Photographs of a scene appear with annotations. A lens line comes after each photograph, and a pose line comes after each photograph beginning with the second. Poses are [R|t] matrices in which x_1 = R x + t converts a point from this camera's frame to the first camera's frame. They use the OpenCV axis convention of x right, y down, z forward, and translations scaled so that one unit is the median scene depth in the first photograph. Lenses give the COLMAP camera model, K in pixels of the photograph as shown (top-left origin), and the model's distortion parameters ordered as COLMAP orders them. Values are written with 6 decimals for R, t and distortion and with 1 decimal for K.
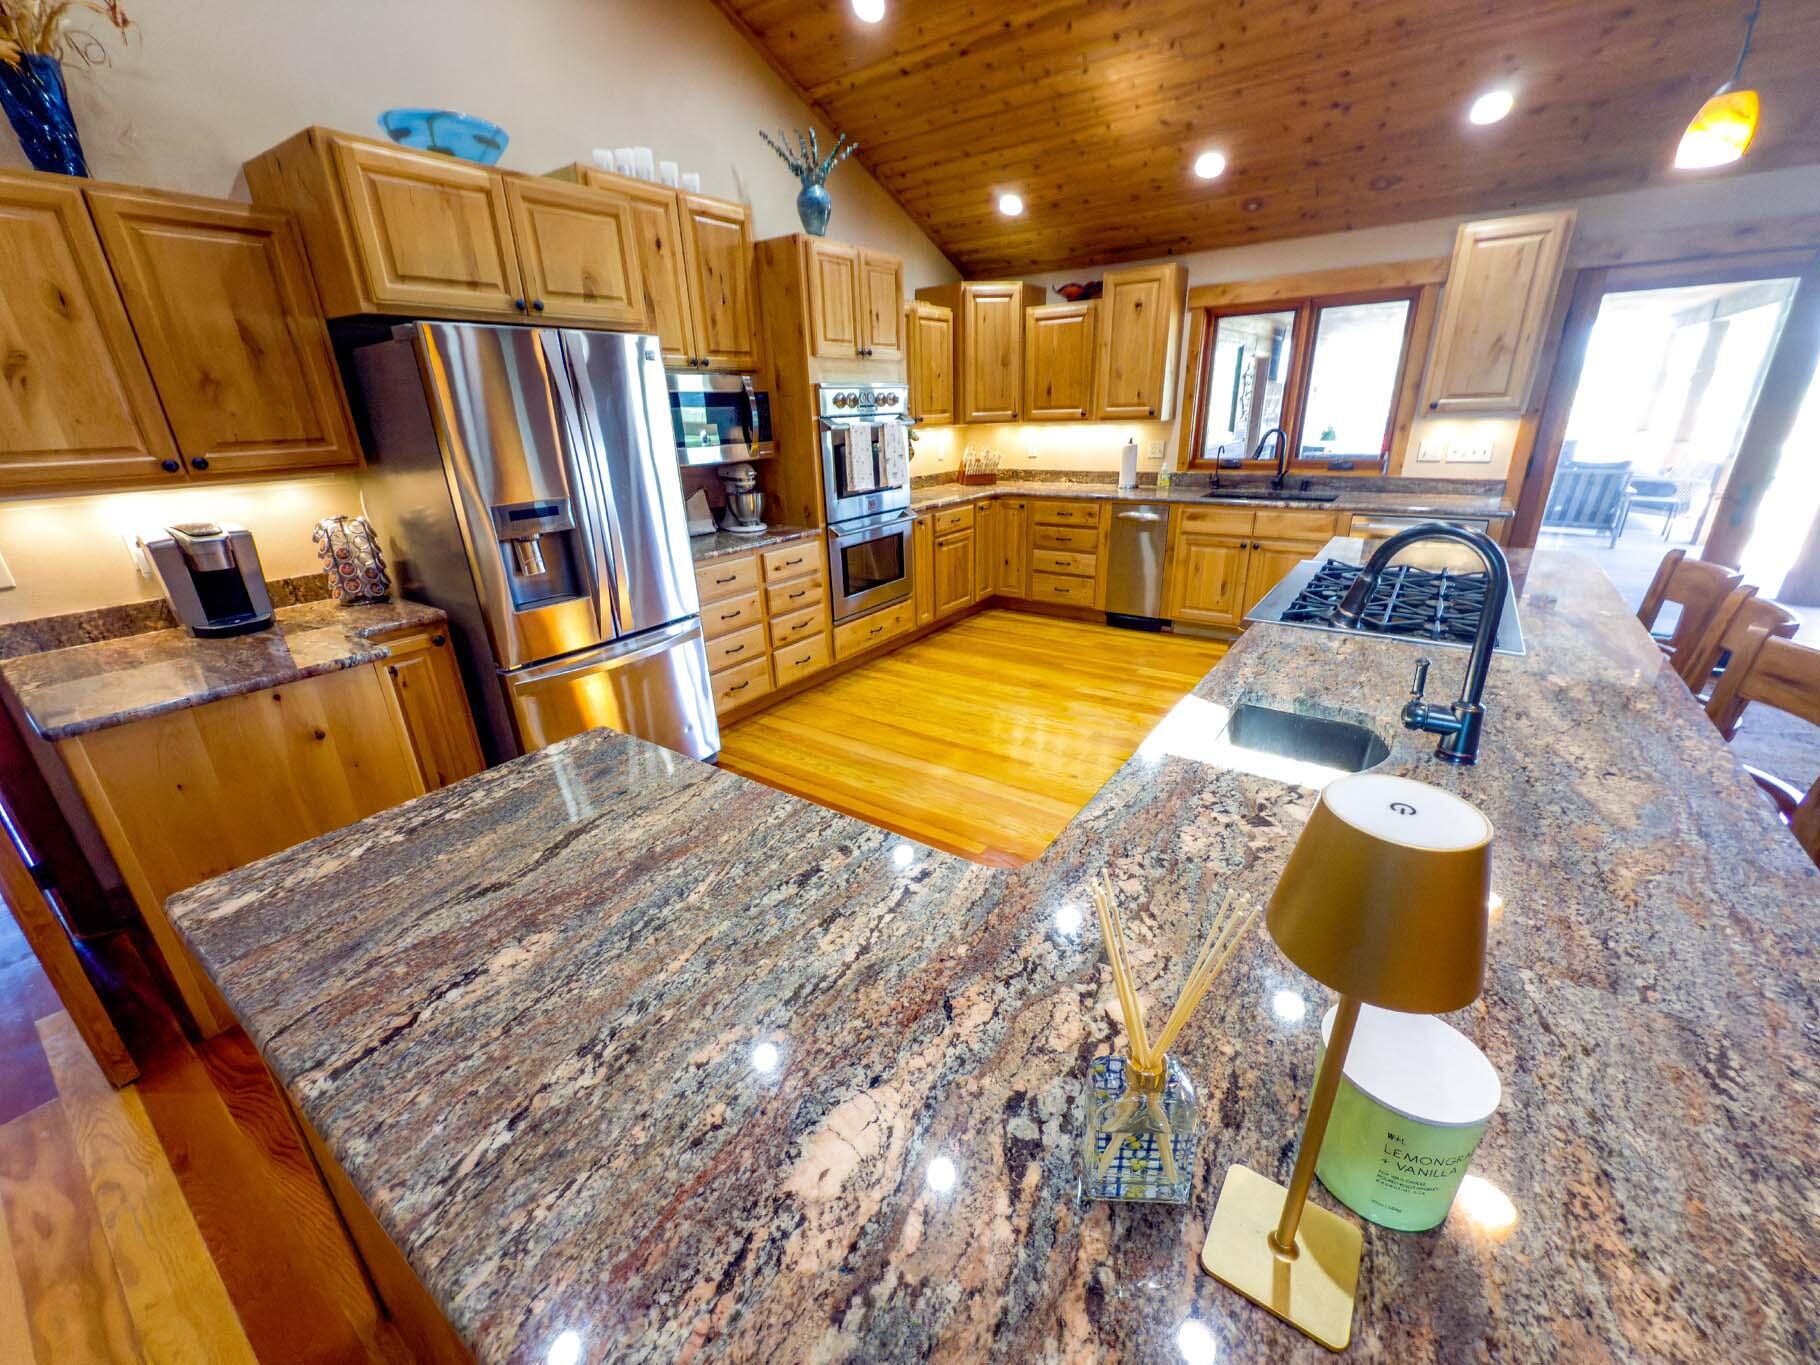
lens RADIAL K [[723.1, 0, 909.6], [0, 723.1, 681.2], [0, 0, 1]] dist [0.004322, -0.000242]
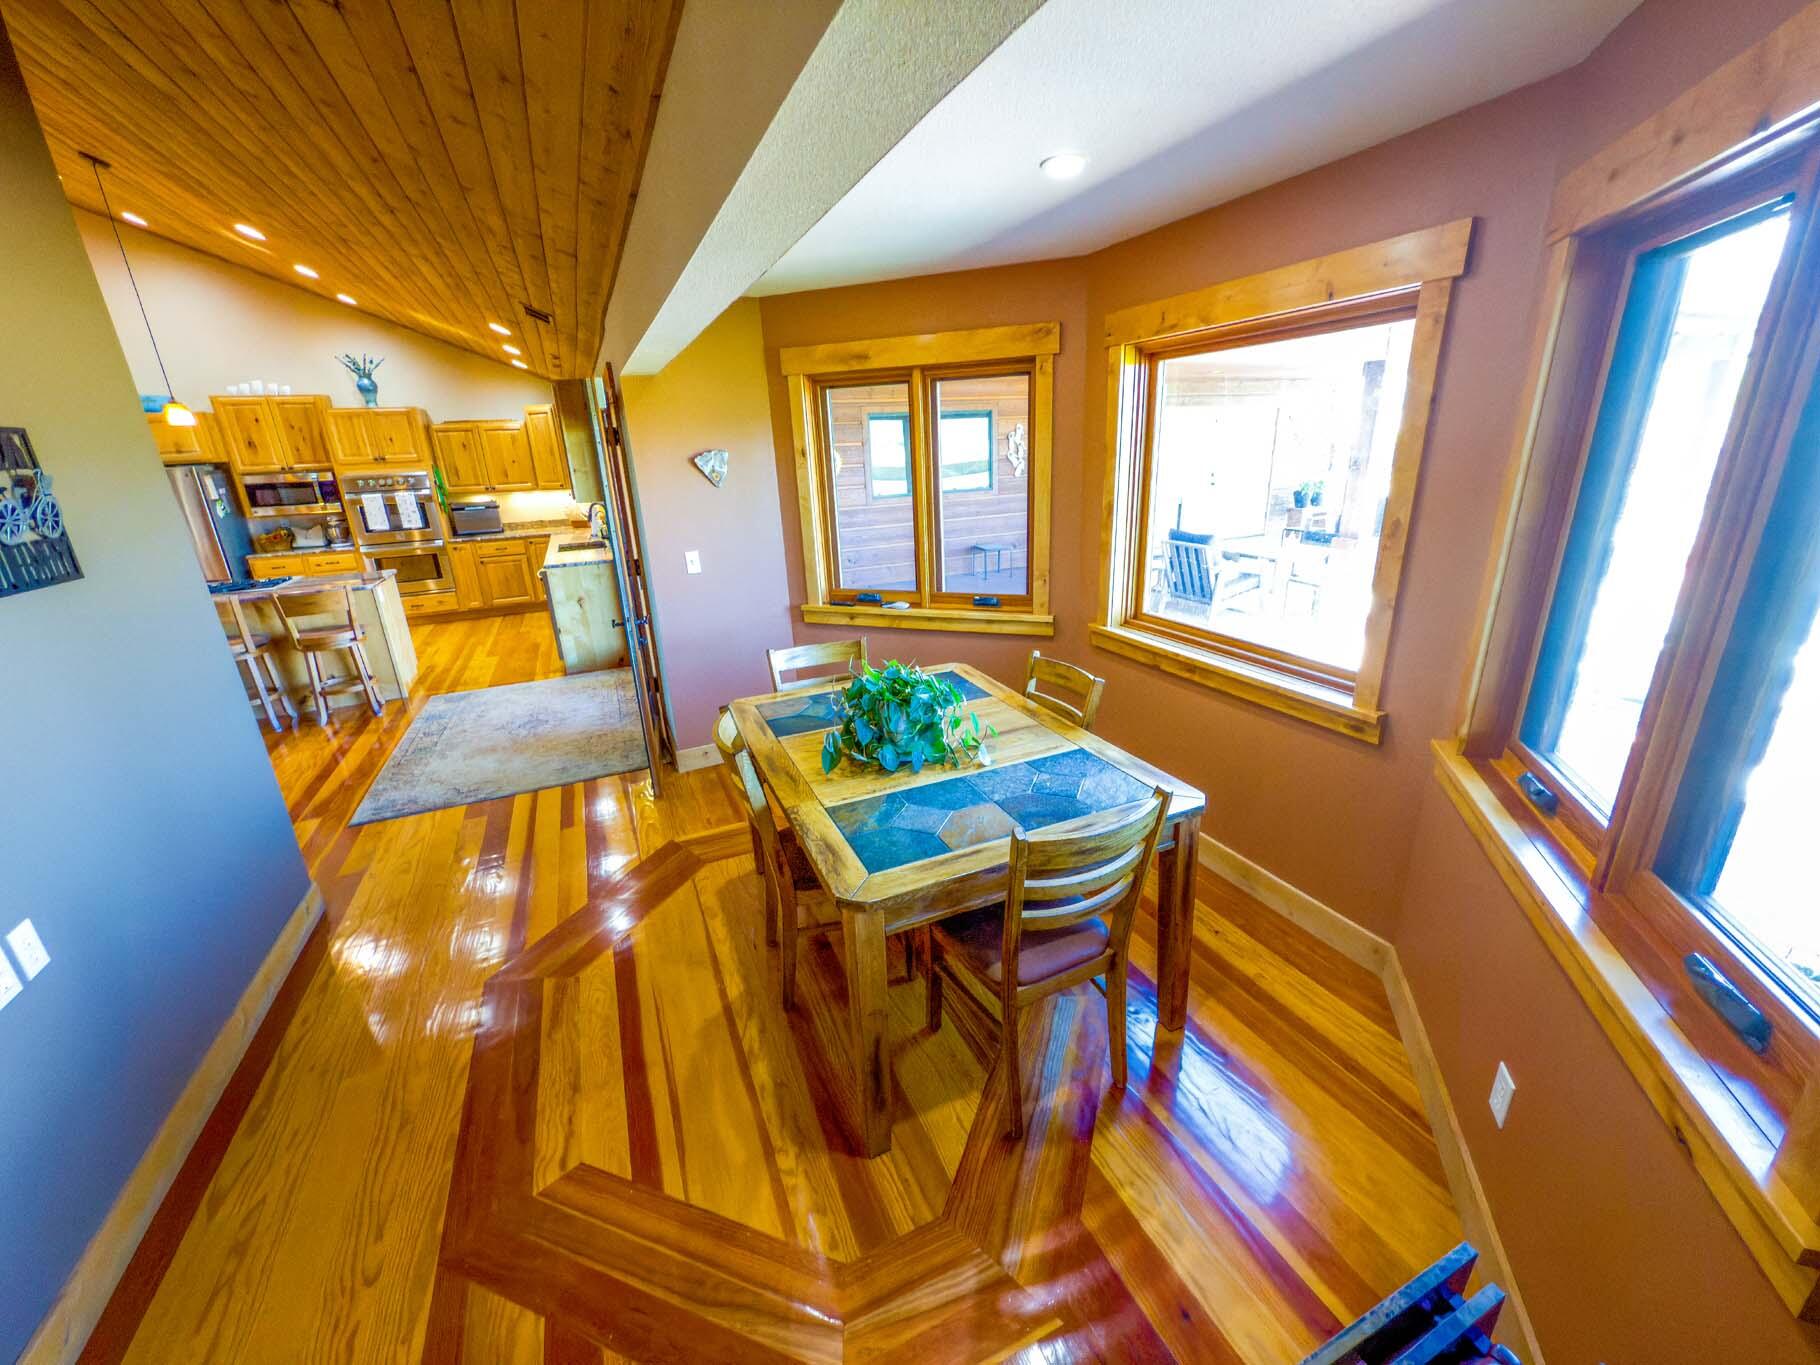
lens RADIAL K [[723.1, 0, 912.9], [0, 723.1, 690.8], [0, 0, 1]] dist [0.004322, -0.000242]
pose [[0.864764, 0.148022, -0.479867, 2.349786], [-0.158357, 0.987196, 0.019140, -0.110843], [0.476556, 0.059438, 0.877133, 0.013765]]
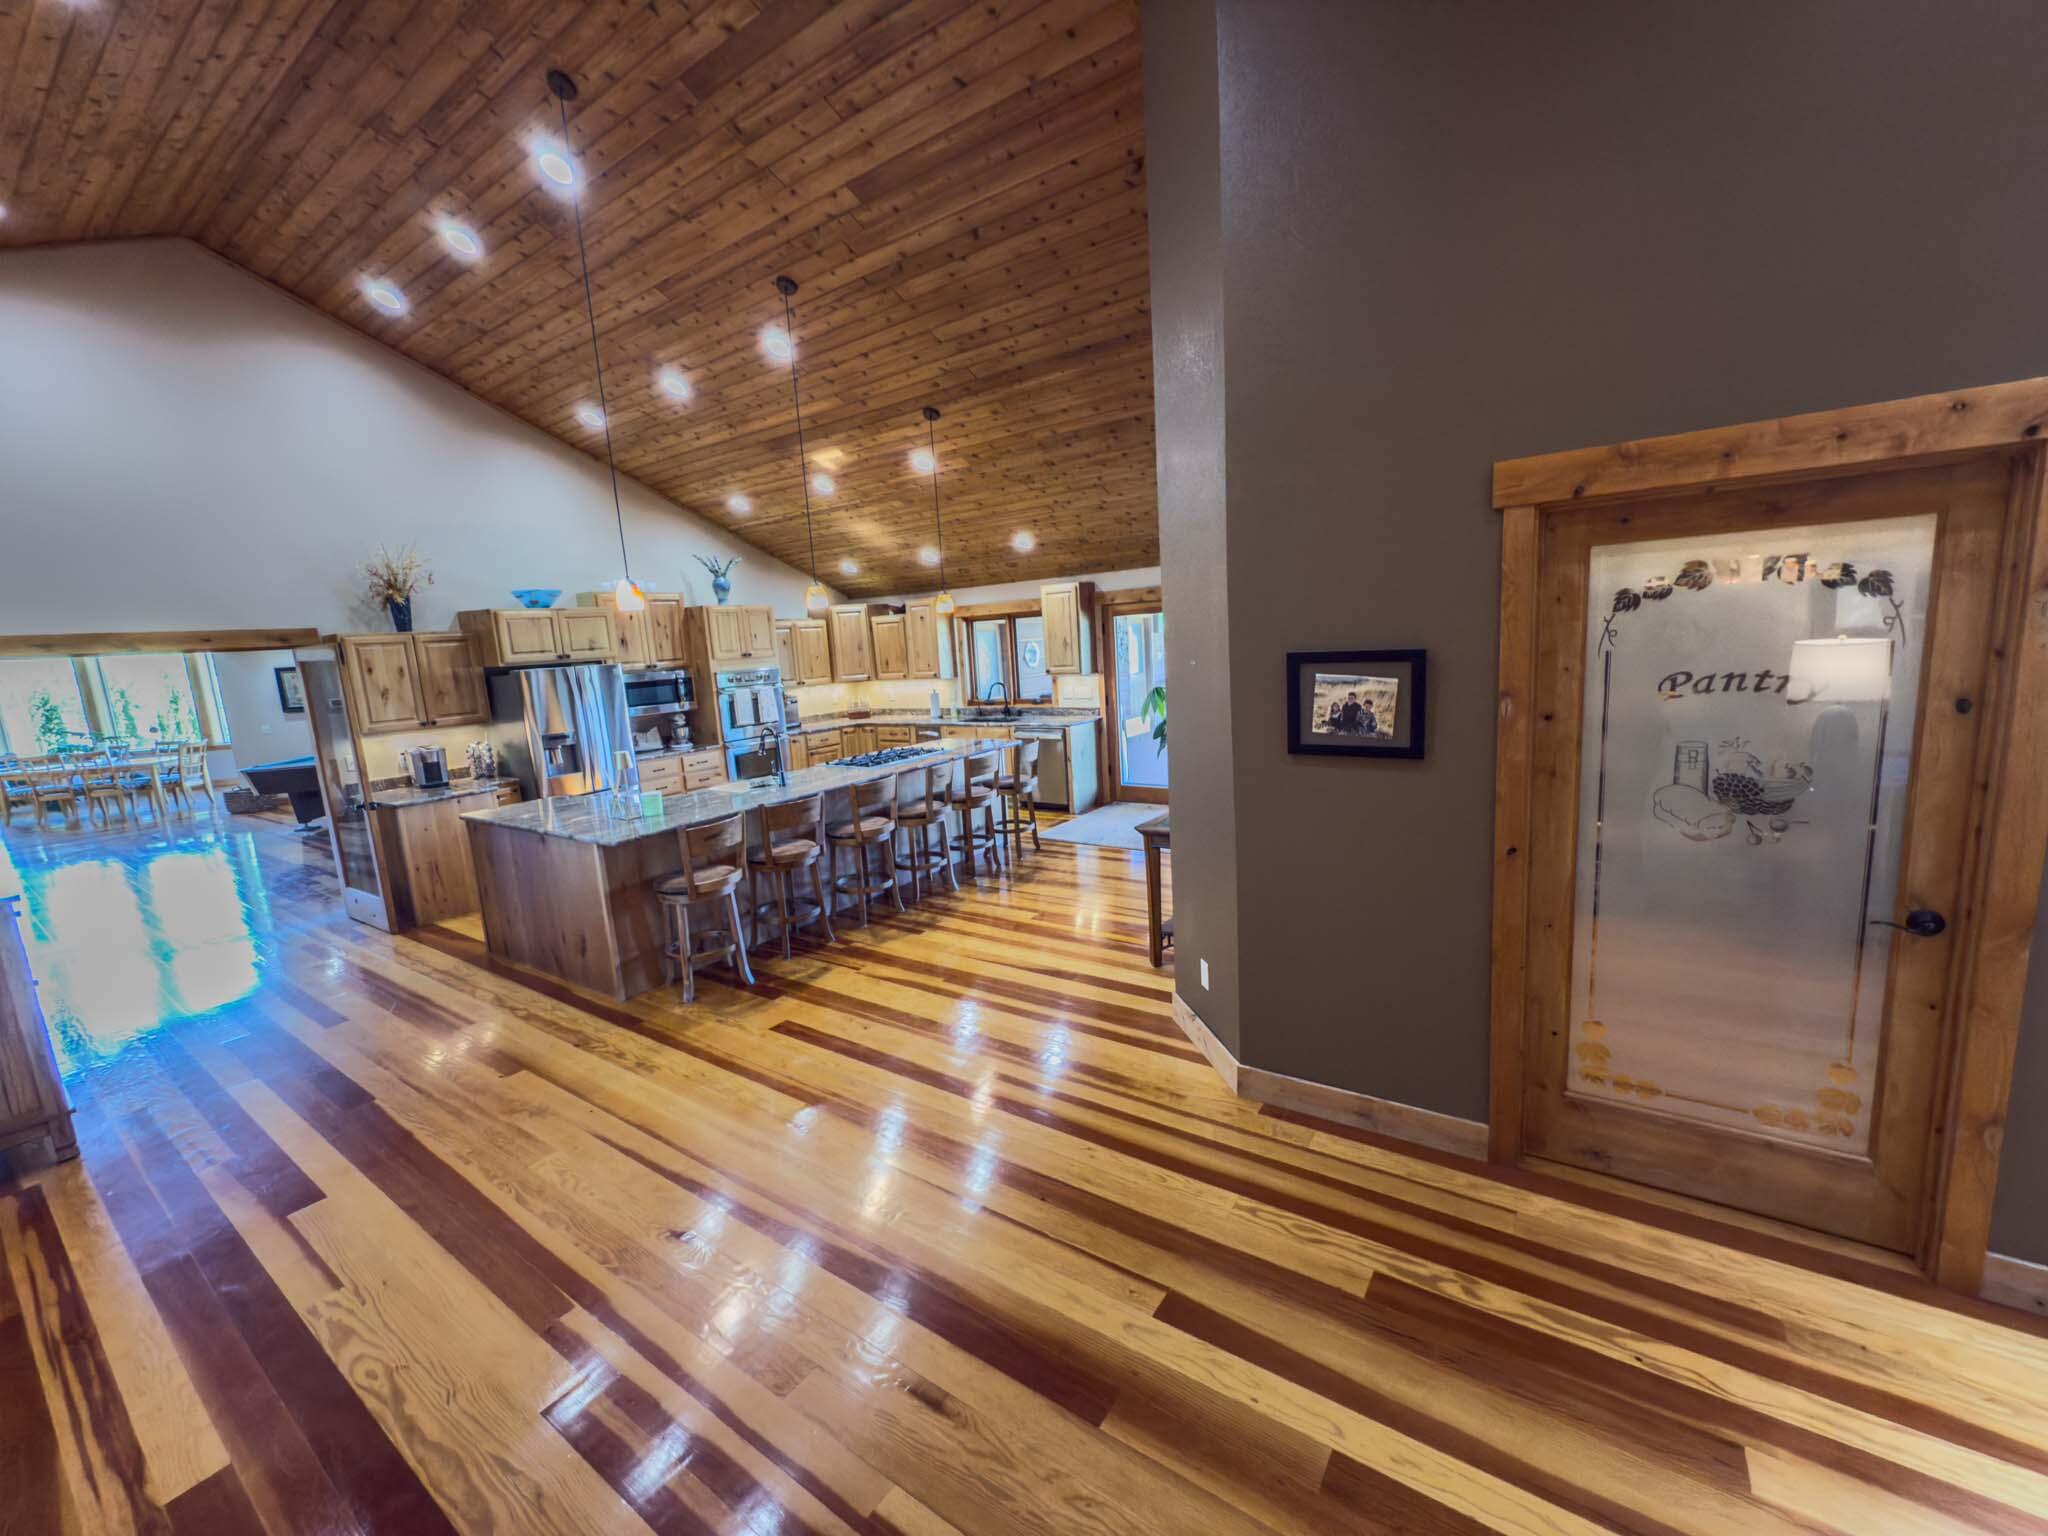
lens RADIAL K [[813.7, 0, 1023.4], [0, 813.7, 771.2], [0, 0, 1]] dist [0.004322, -0.000242]
pose [[0.999358, -0.034772, 0.008641, 0.684858], [0.035793, 0.979663, -0.197431, 0.321281], [-0.001601, 0.197614, 0.980279, -1.127488]]
